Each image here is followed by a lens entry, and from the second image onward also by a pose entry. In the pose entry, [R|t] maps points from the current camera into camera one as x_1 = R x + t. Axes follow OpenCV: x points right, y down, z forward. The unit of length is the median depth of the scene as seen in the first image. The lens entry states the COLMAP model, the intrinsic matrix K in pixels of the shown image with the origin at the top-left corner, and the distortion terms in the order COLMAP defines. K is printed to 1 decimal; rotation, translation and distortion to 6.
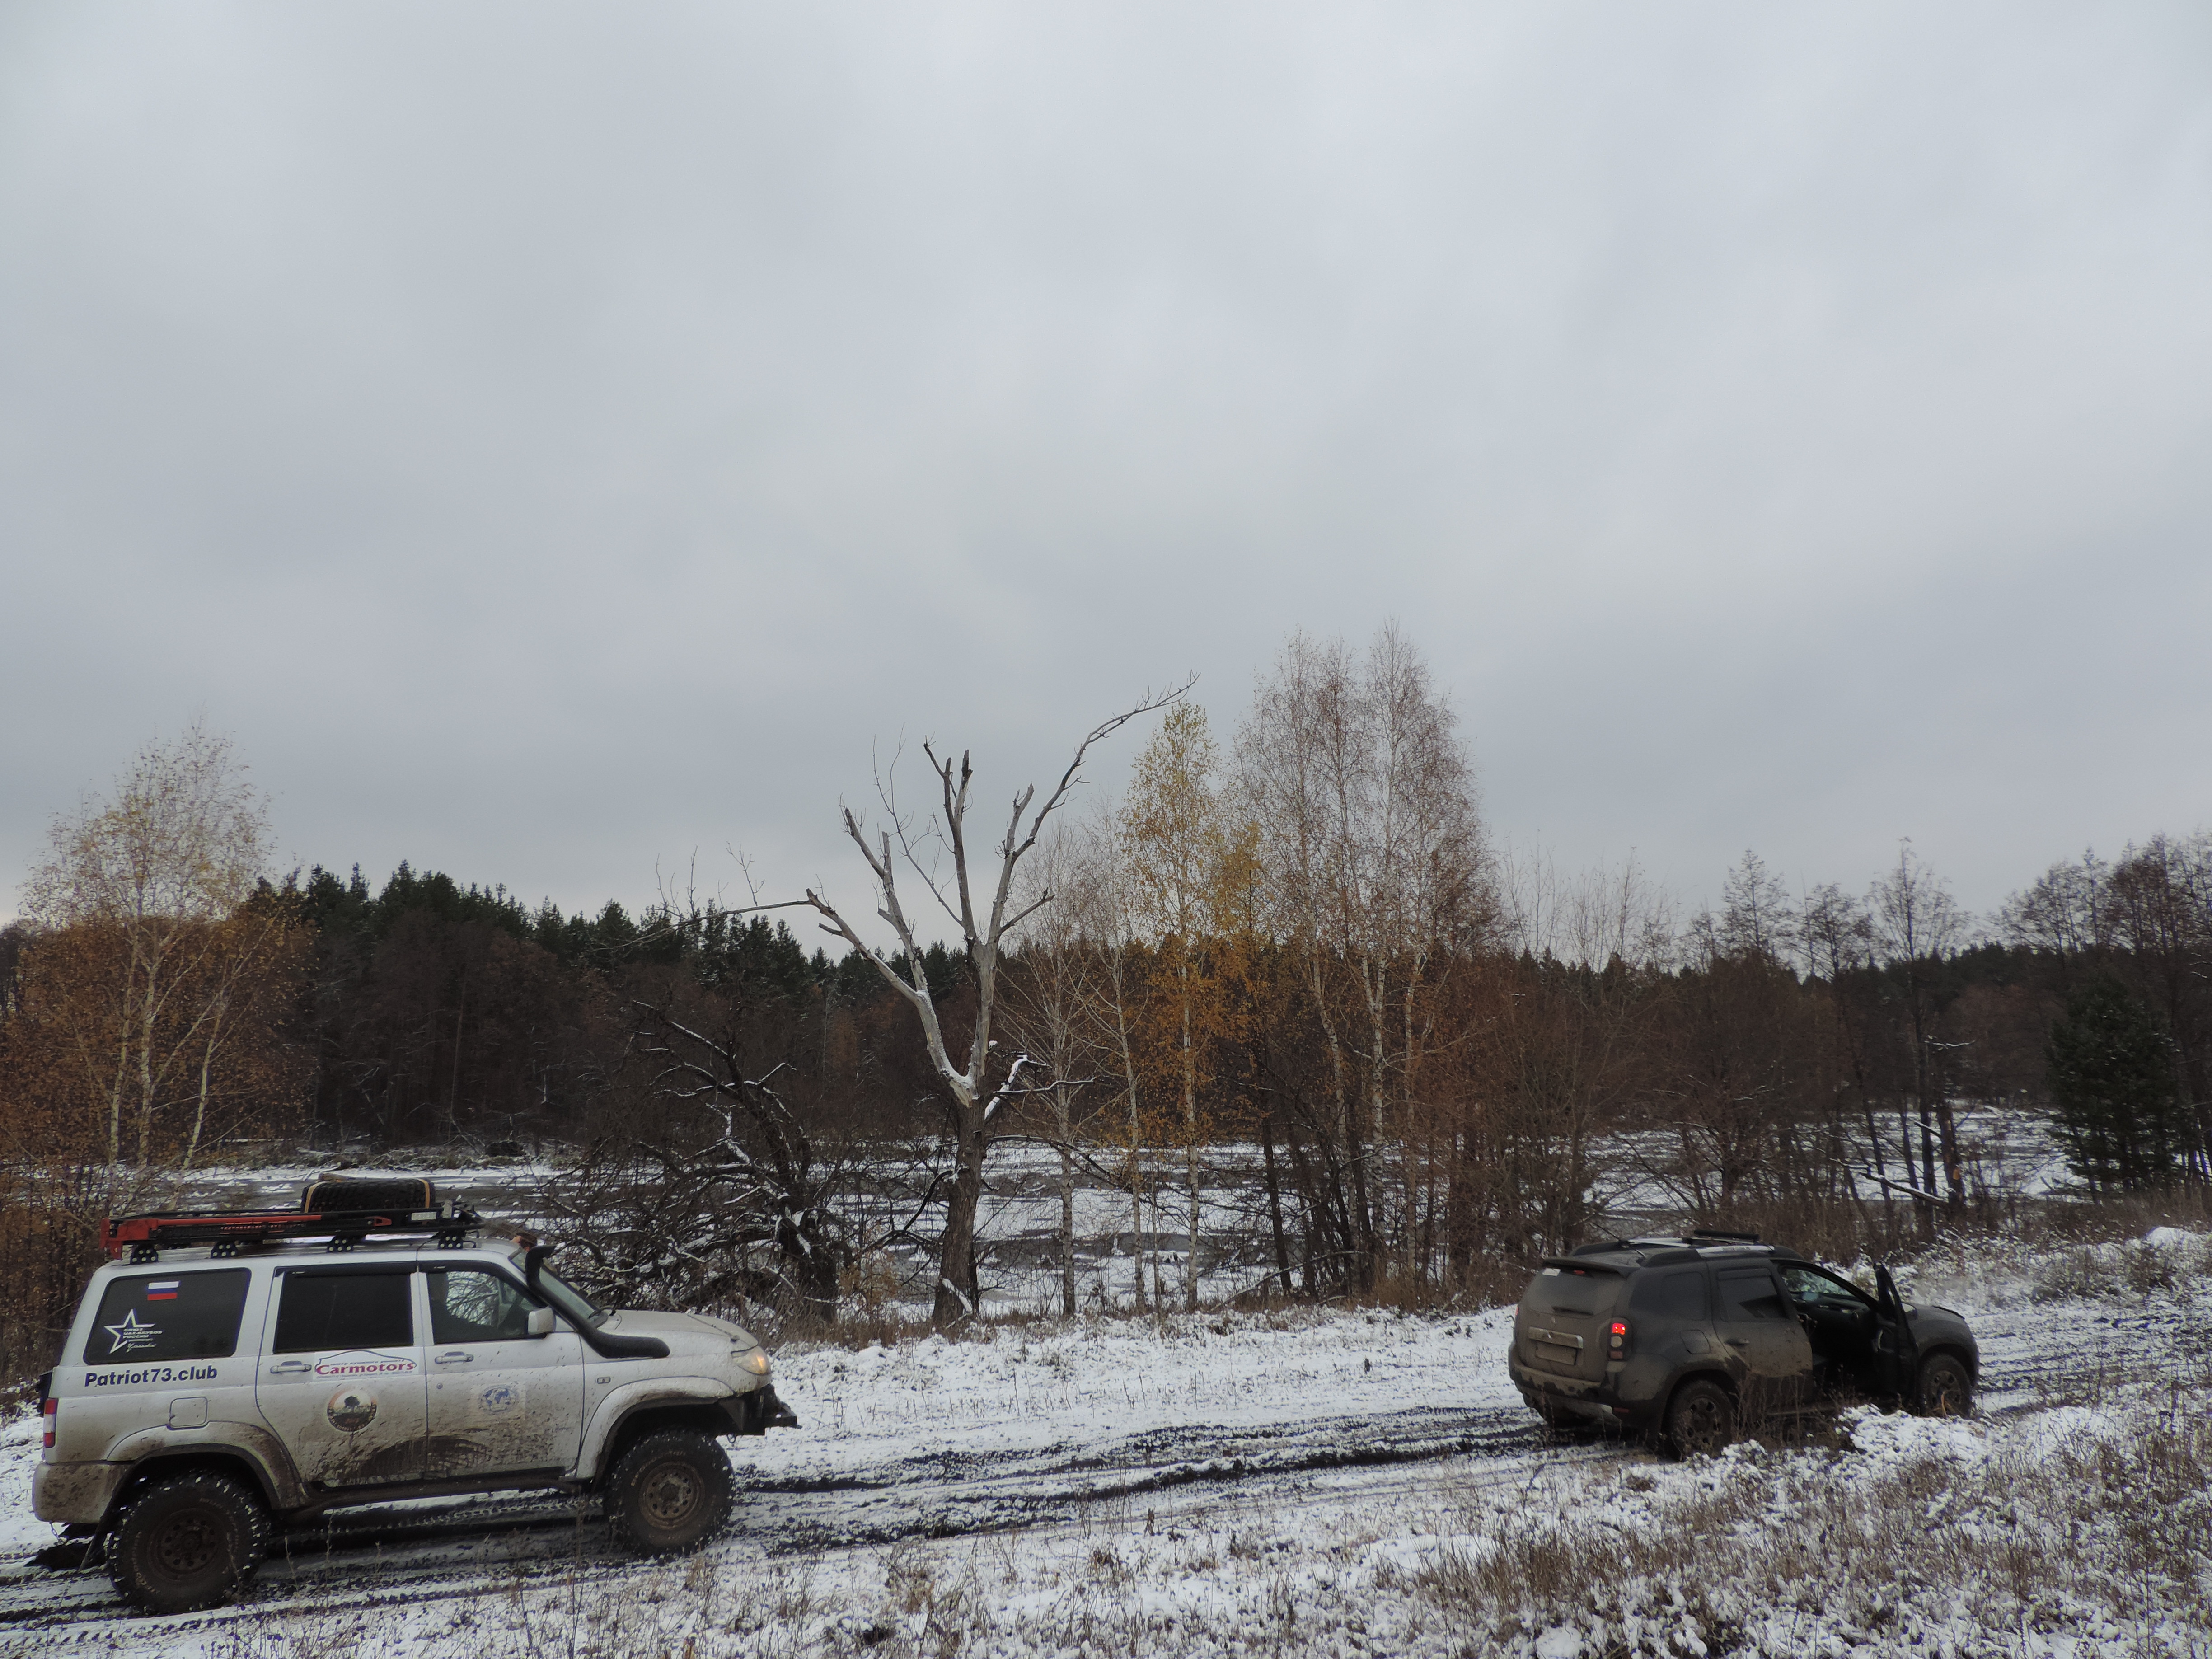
lens RADIAL K [[1575.6, 0, 1110.3], [0, 1575.6, 816.3], [0, 0, 1]] dist [-0.022560, 0.000925]
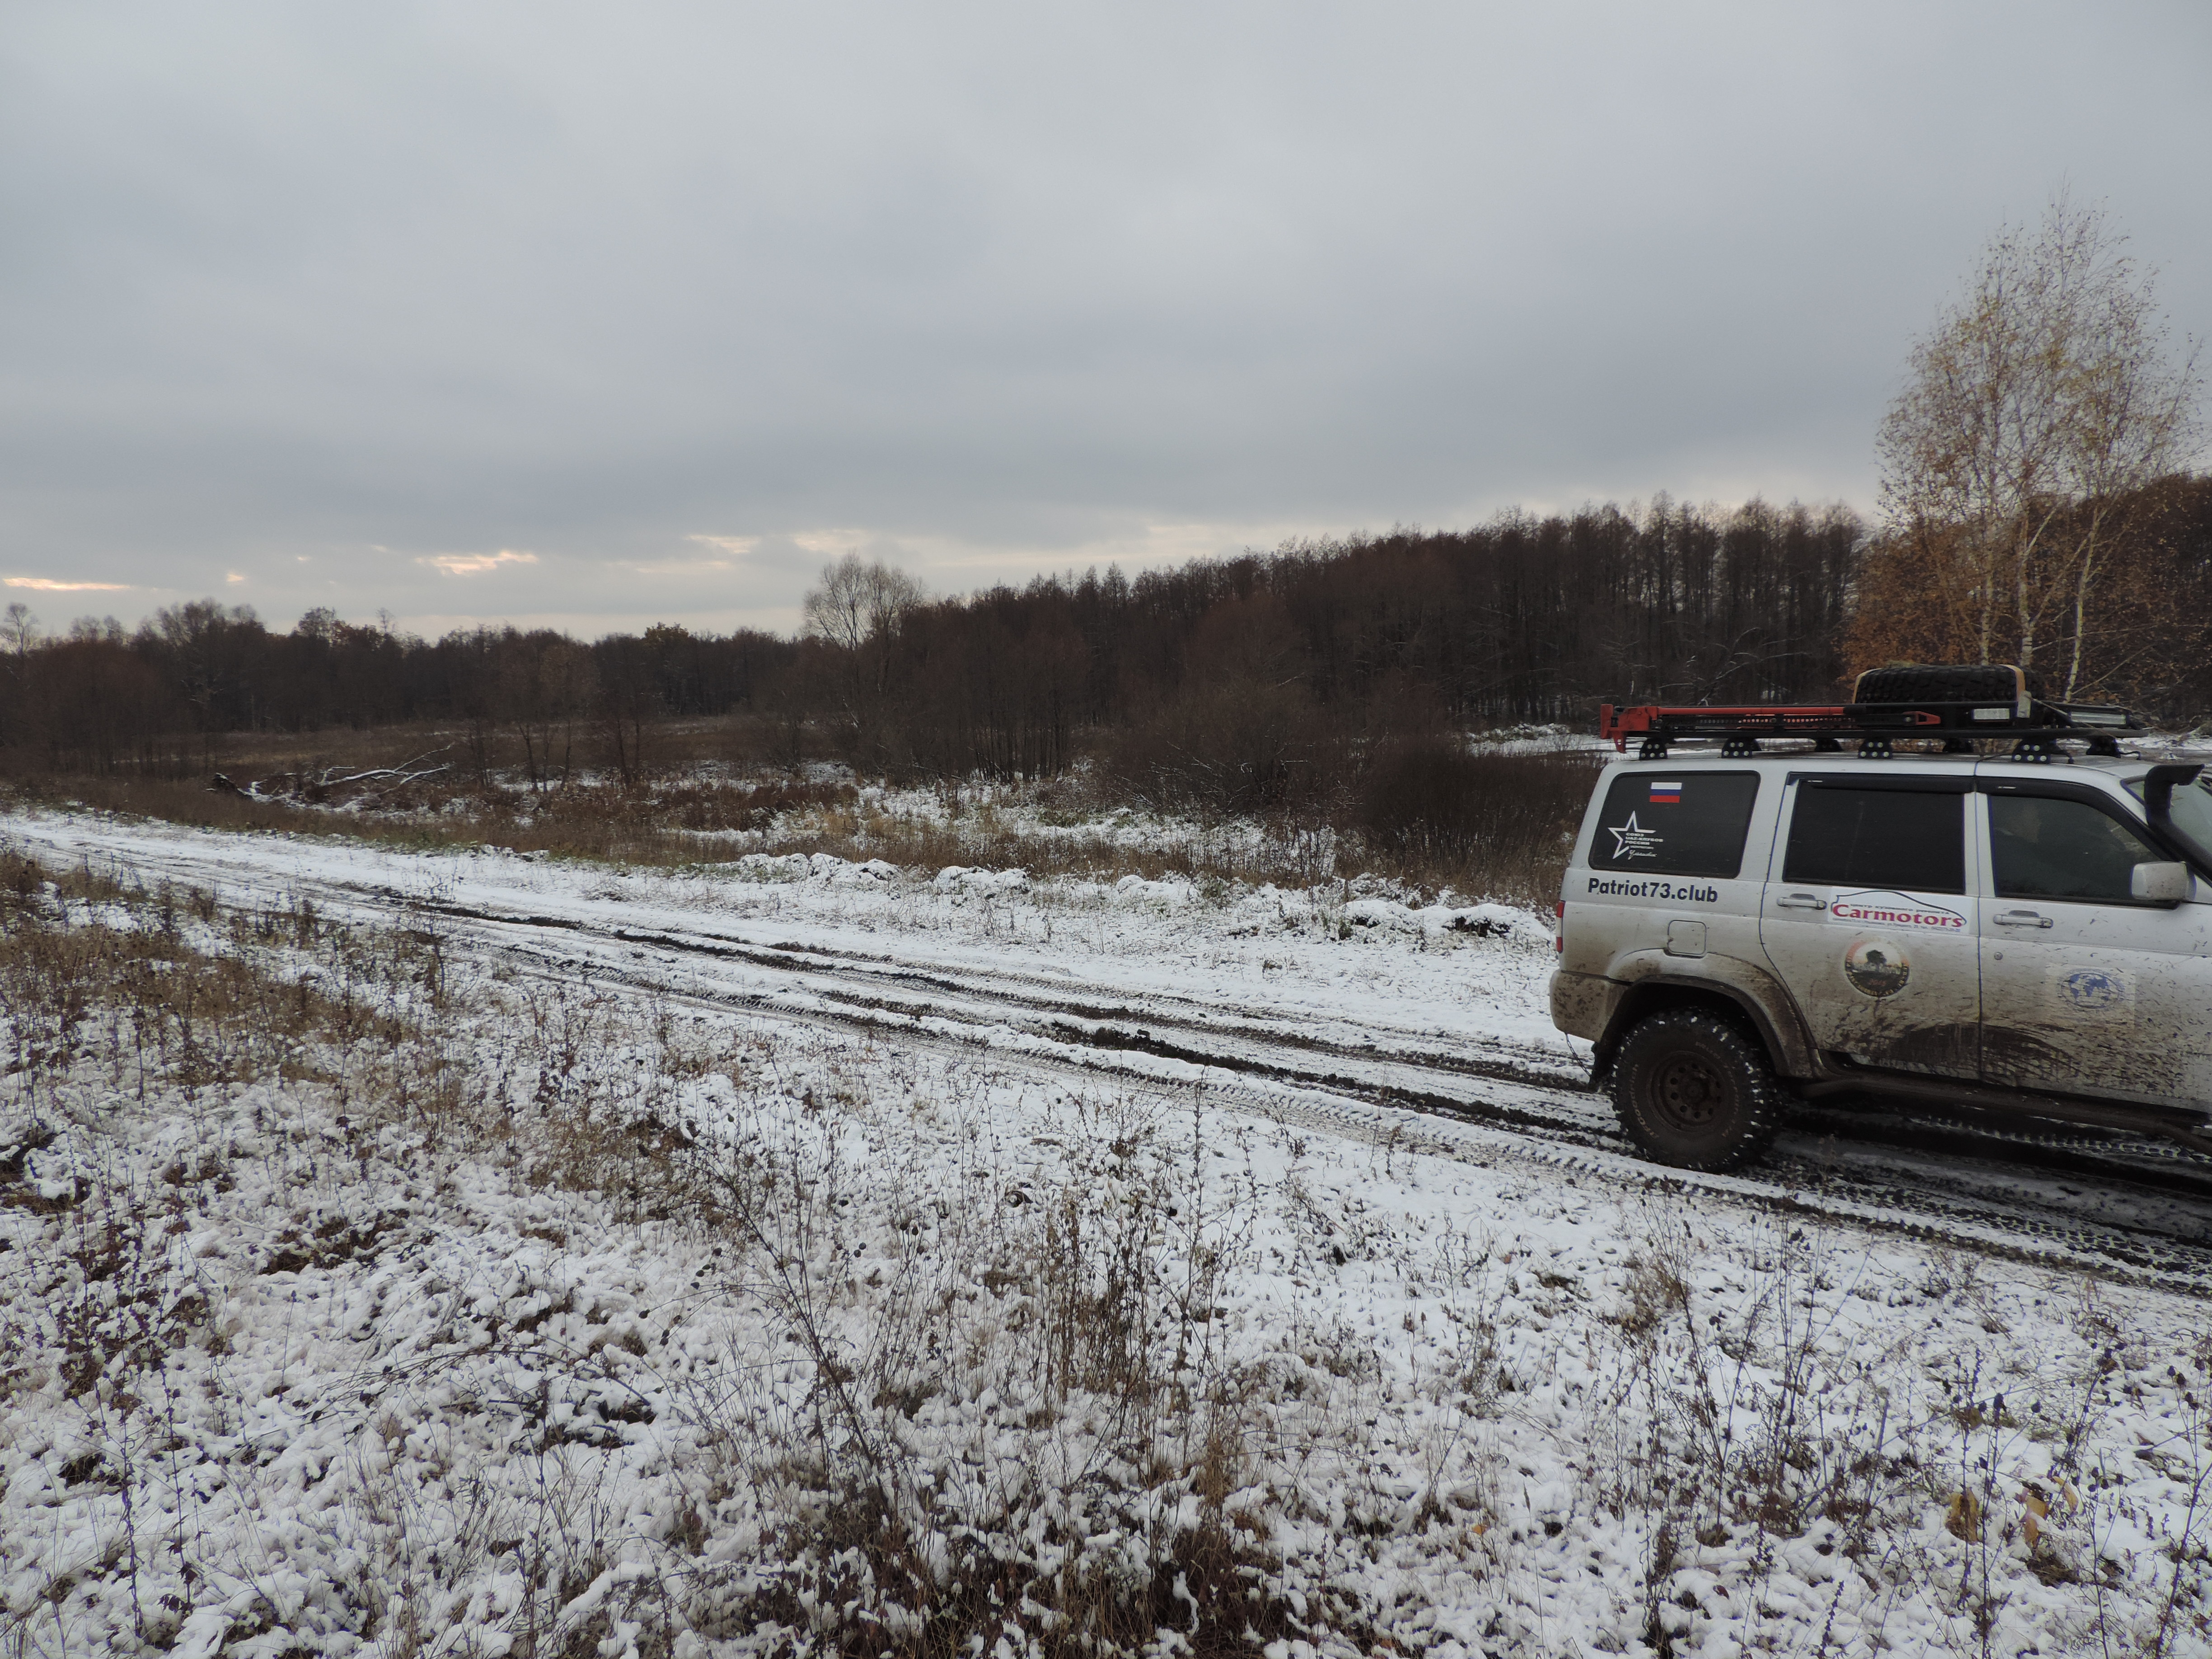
lens RADIAL K [[1575.6, 0, 1110.3], [0, 1575.6, 816.3], [0, 0, 1]] dist [-0.022560, 0.000925]
pose [[0.403277, 0.076403, -0.911883, 0.028866], [0.170607, 0.972758, 0.156954, 0.134680], [0.899033, -0.218869, 0.379257, 0.414220]]
